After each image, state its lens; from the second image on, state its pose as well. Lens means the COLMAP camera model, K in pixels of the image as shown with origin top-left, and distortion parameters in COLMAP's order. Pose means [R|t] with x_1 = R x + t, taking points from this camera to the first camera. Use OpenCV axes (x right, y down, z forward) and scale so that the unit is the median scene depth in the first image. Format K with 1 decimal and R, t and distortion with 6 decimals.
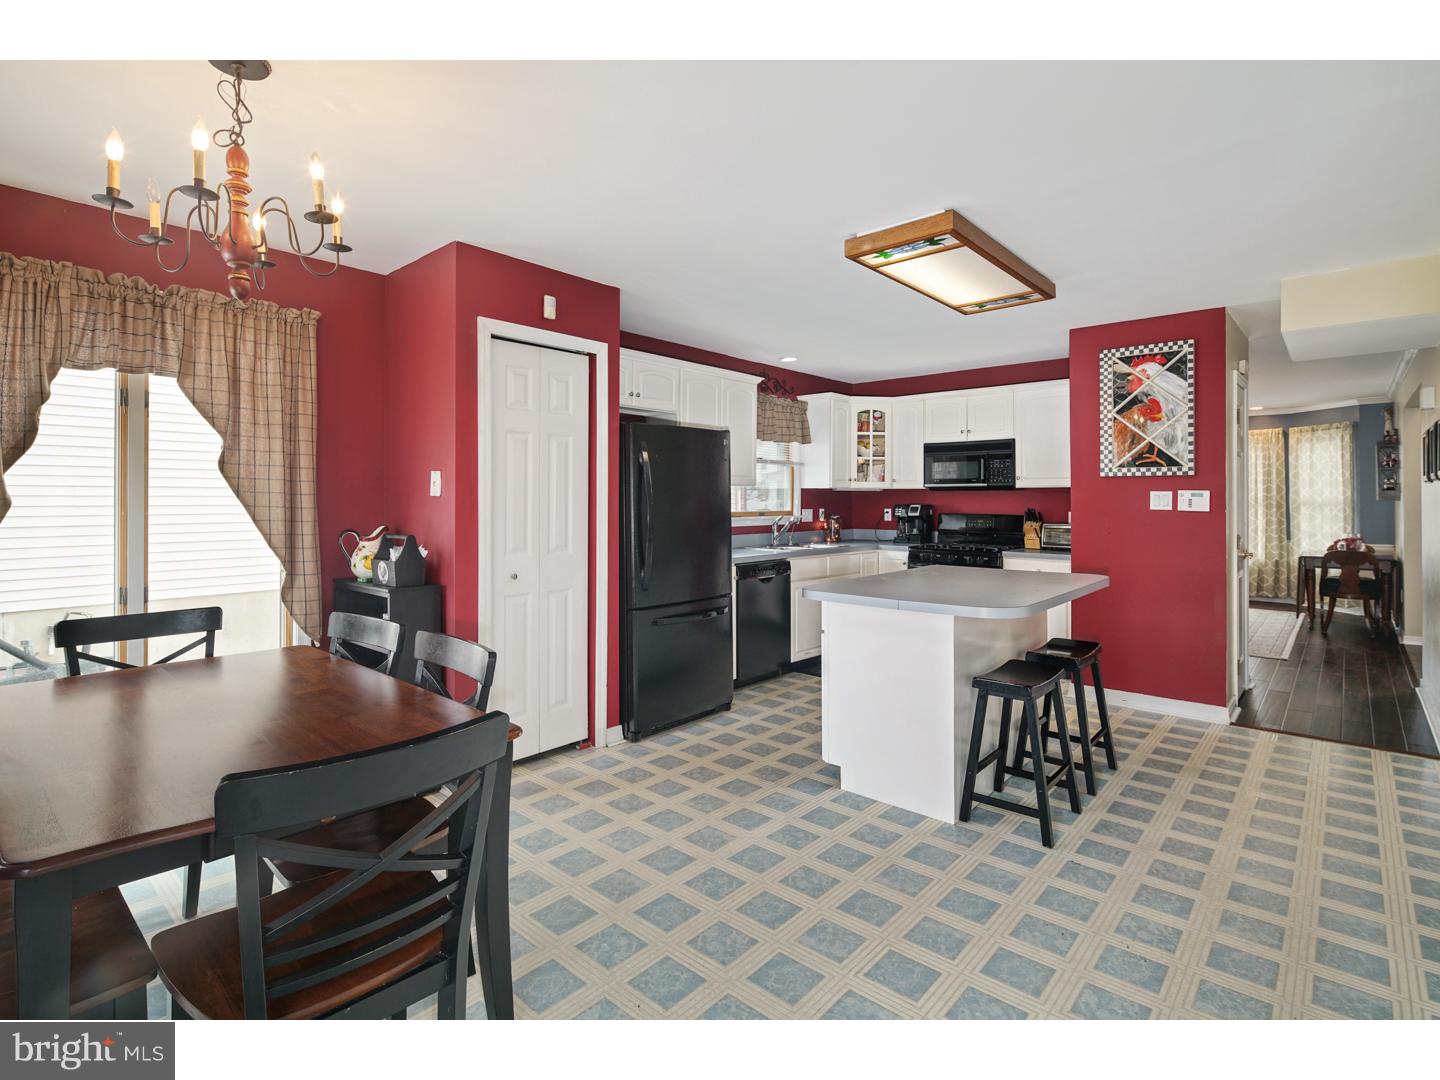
lens RADIAL K [[718.8, 0, 755.9], [0, 718.8, 498.5], [0, 0, 1]] dist [0.005352, -0.004503]
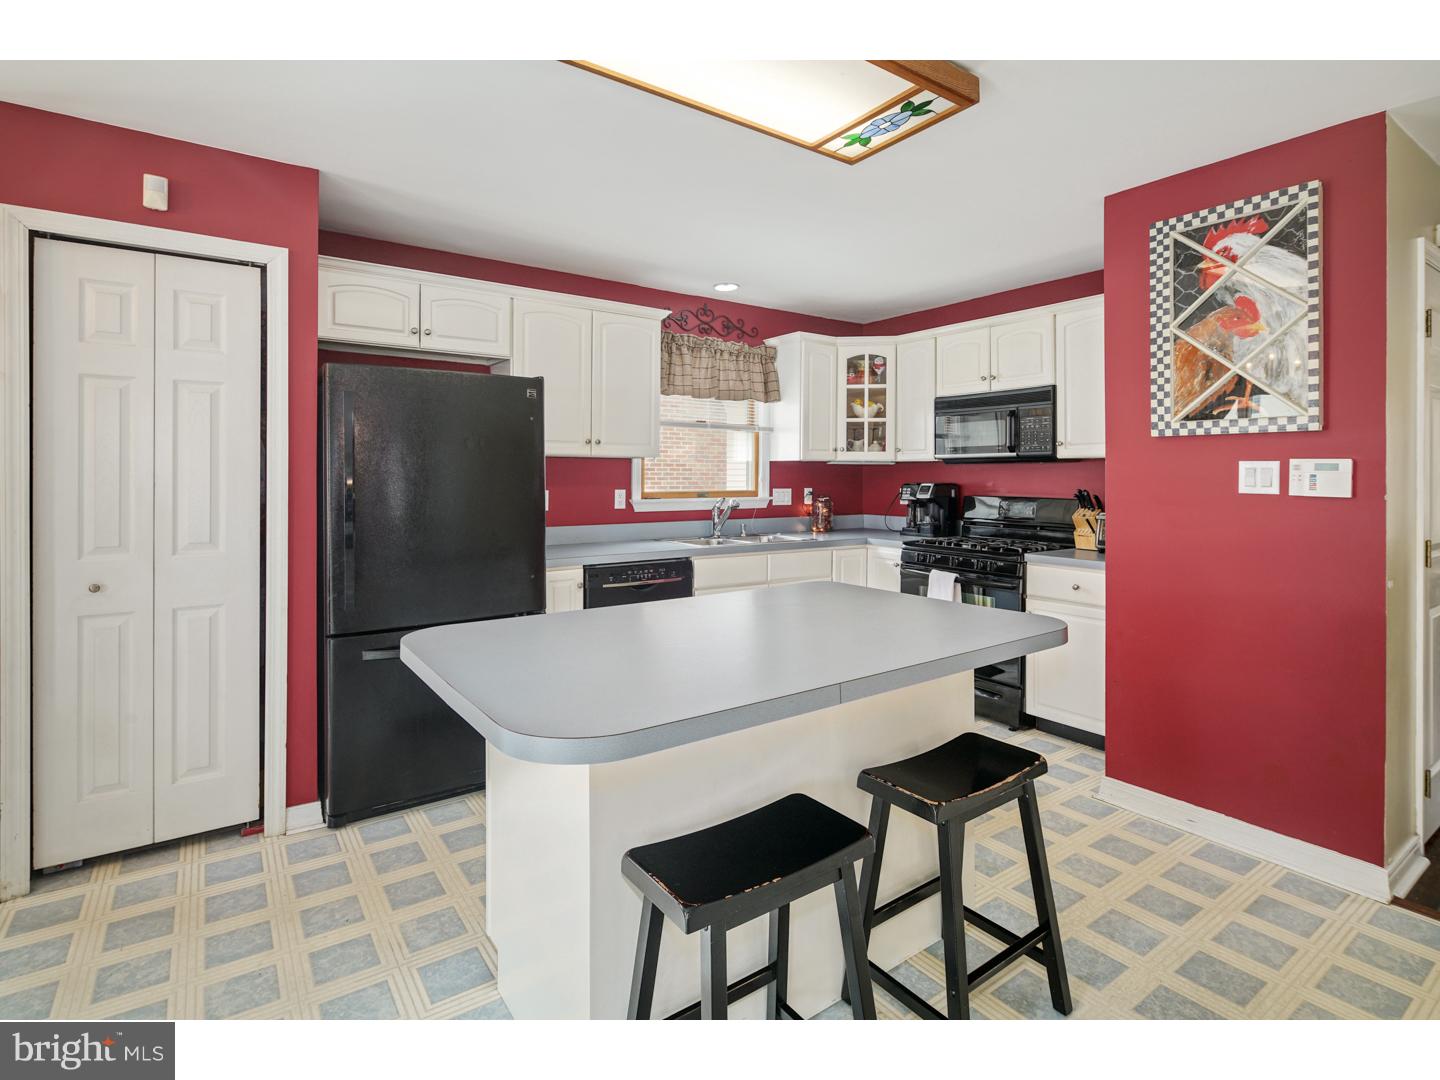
lens RADIAL K [[718.8, 0, 746.7], [0, 718.8, 479.2], [0, 0, 1]] dist [0.005352, -0.004503]
pose [[0.969026, 0.001023, -0.246958, 0.313614], [0.000352, 0.999985, 0.005523, 0.001100], [0.246960, -0.005438, 0.969010, 0.354996]]
